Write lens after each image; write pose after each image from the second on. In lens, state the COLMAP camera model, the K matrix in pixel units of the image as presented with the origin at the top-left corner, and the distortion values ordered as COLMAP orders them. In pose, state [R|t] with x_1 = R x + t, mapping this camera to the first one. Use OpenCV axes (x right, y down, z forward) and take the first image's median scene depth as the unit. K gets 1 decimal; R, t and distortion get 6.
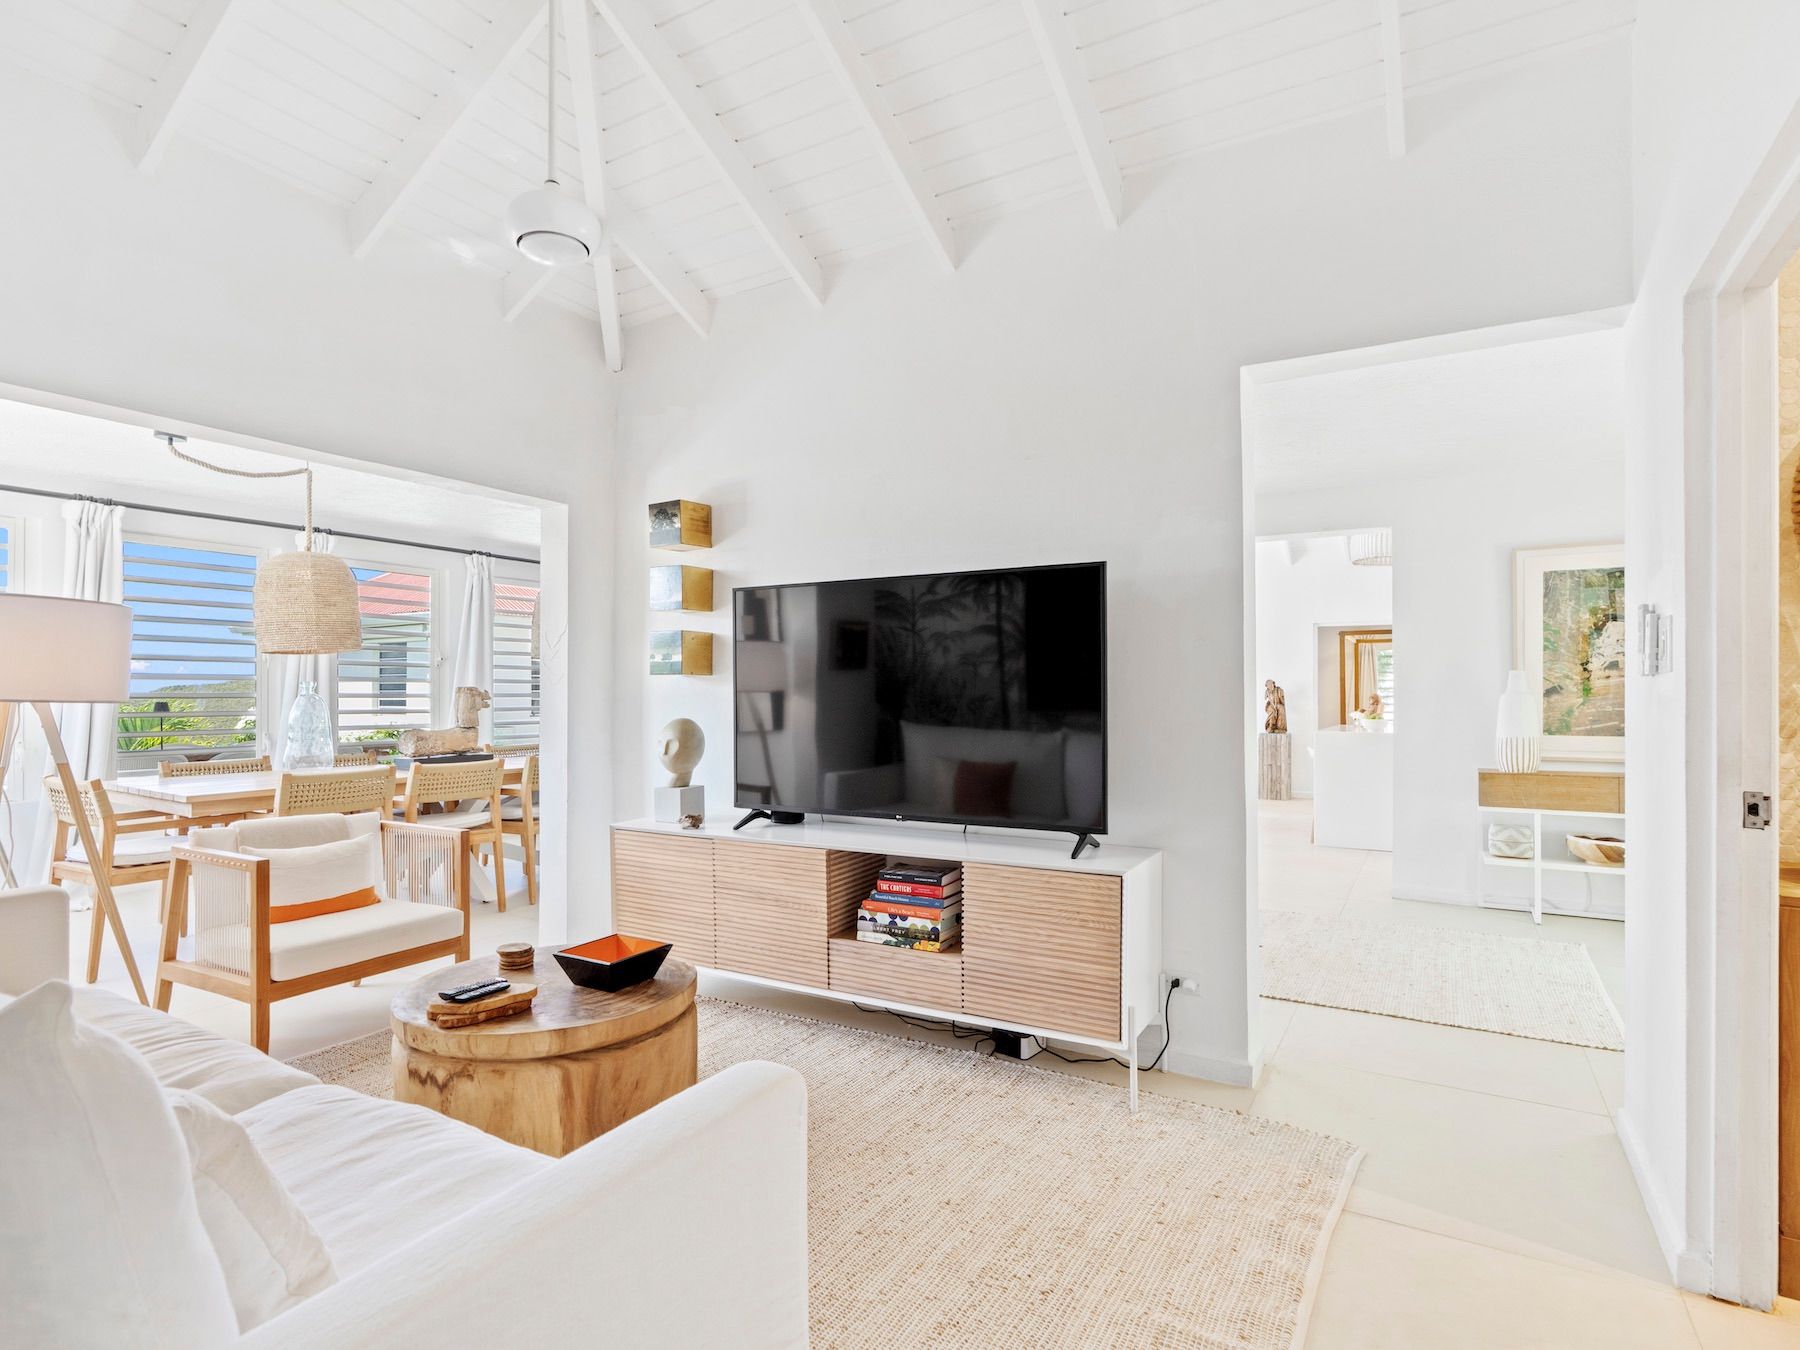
lens RADIAL K [[933.9, 0, 922.6], [0, 933.9, 686.7], [0, 0, 1]] dist [-0.000525, 0.000215]
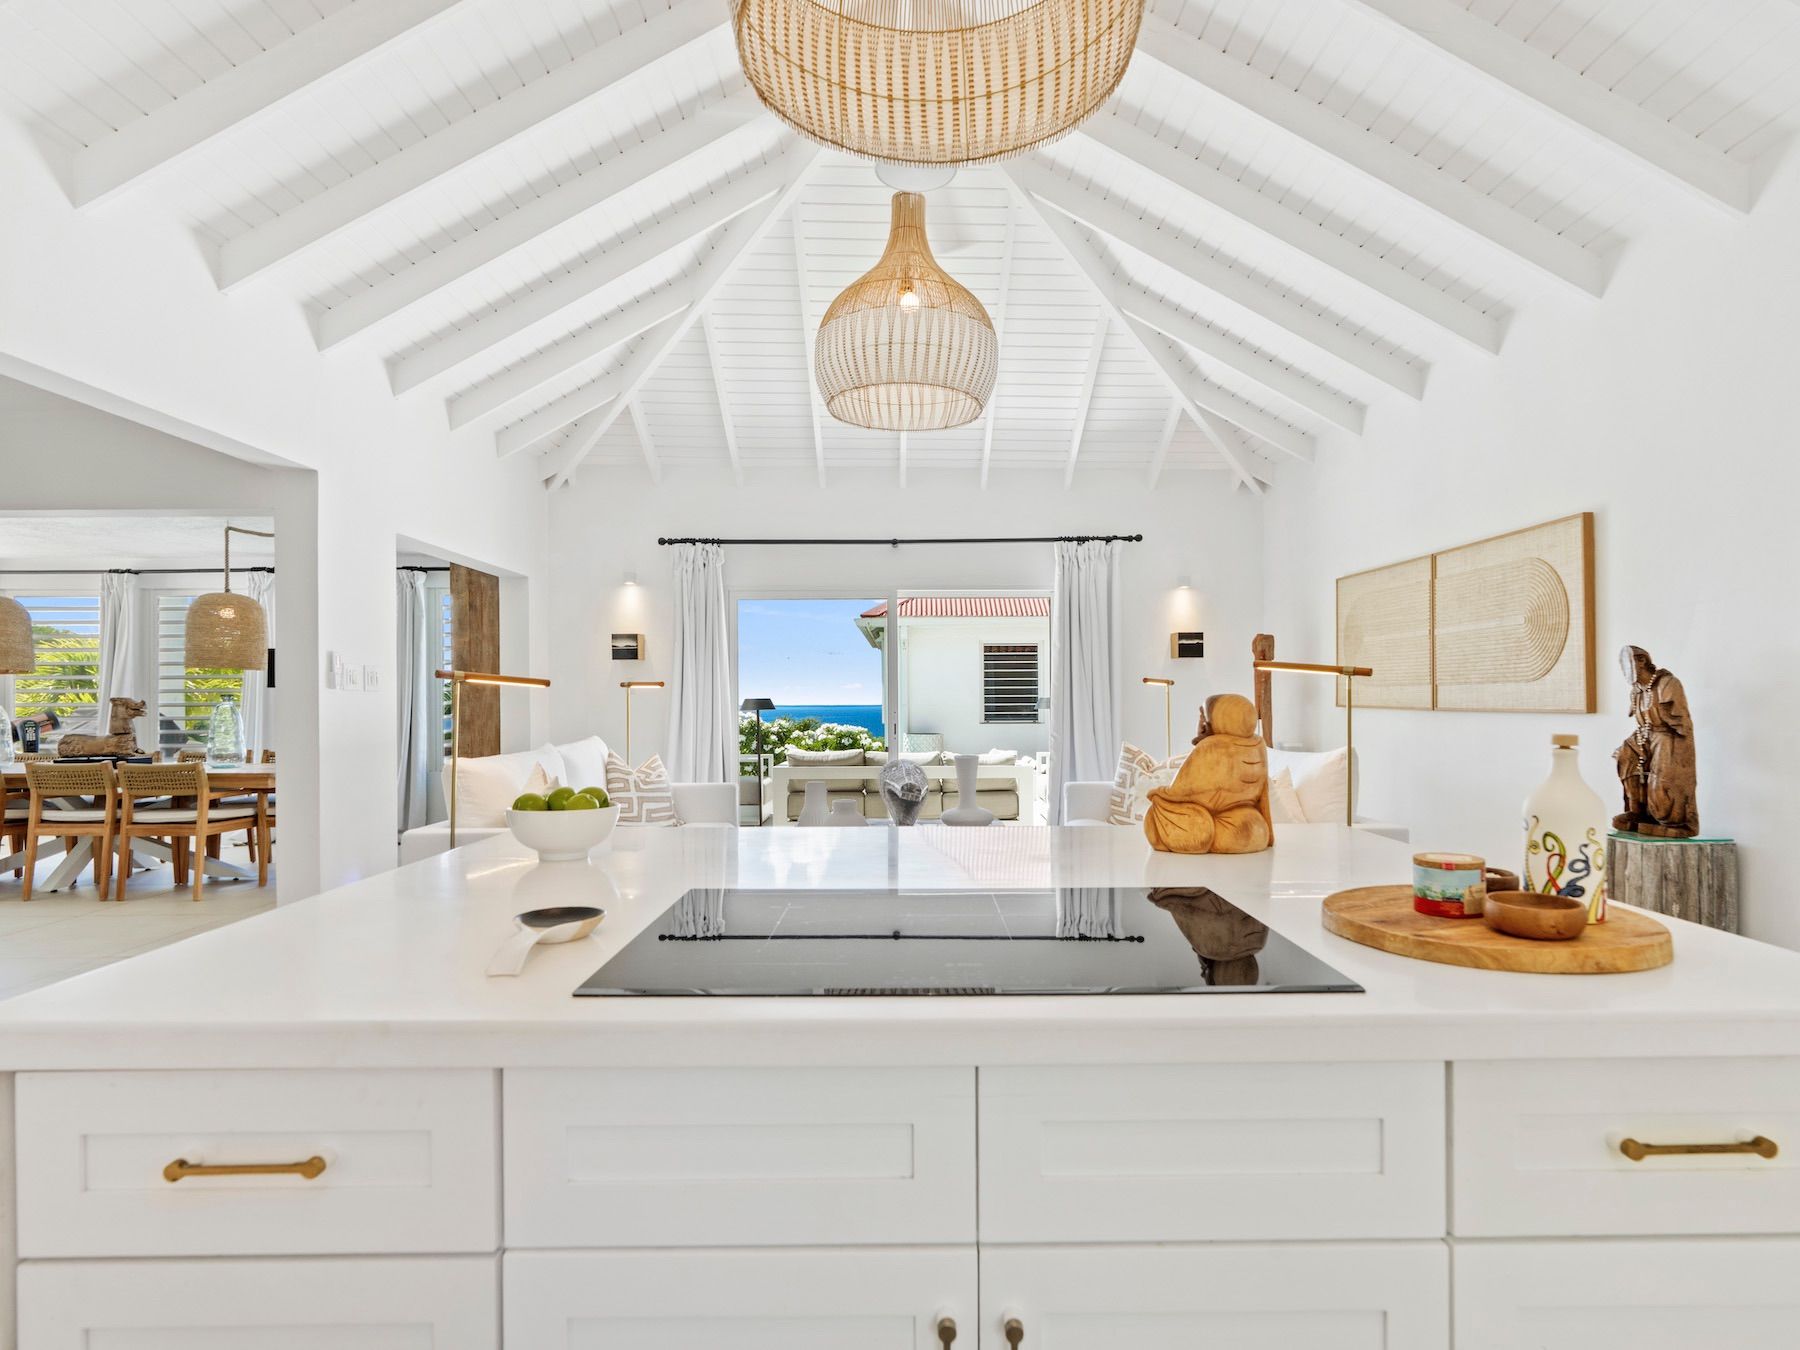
lens RADIAL K [[942.3, 0, 914.2], [0, 942.3, 695.2], [0, 0, 1]] dist [-0.004153, 0.000325]
pose [[0.506979, -0.008875, -0.861913, 1.068190], [0.011976, 0.999923, -0.003251, 0.012372], [0.861875, -0.008674, 0.507046, 1.390420]]
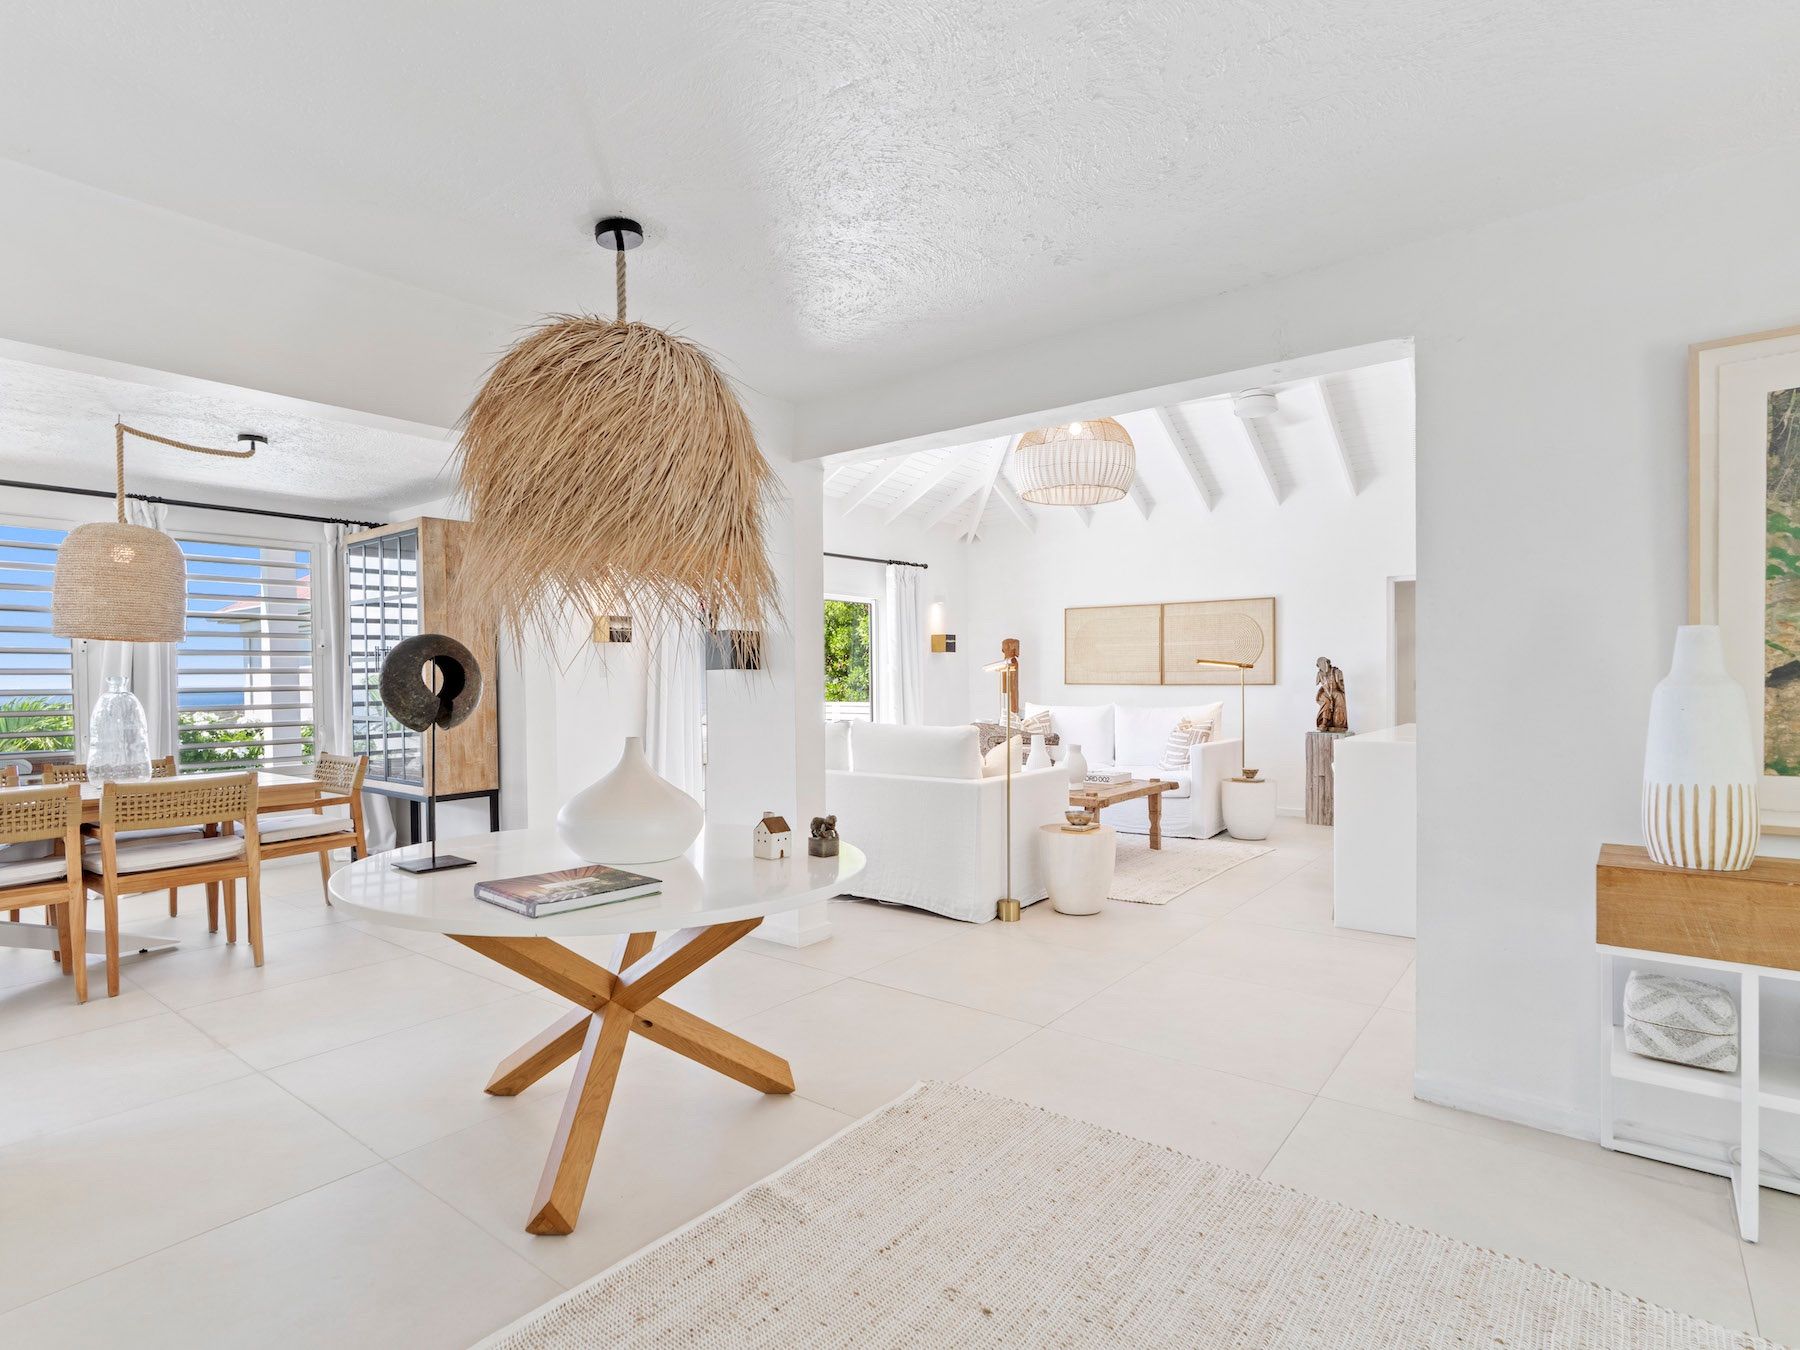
lens RADIAL K [[941.6, 0, 903.7], [0, 941.6, 692.1], [0, 0, 1]] dist [-0.000990, 0.000468]
pose [[0.990033, -0.008654, -0.140573, 0.324913], [0.011799, 0.999698, 0.021554, -0.000344], [0.140344, -0.022998, 0.989836, 0.503208]]
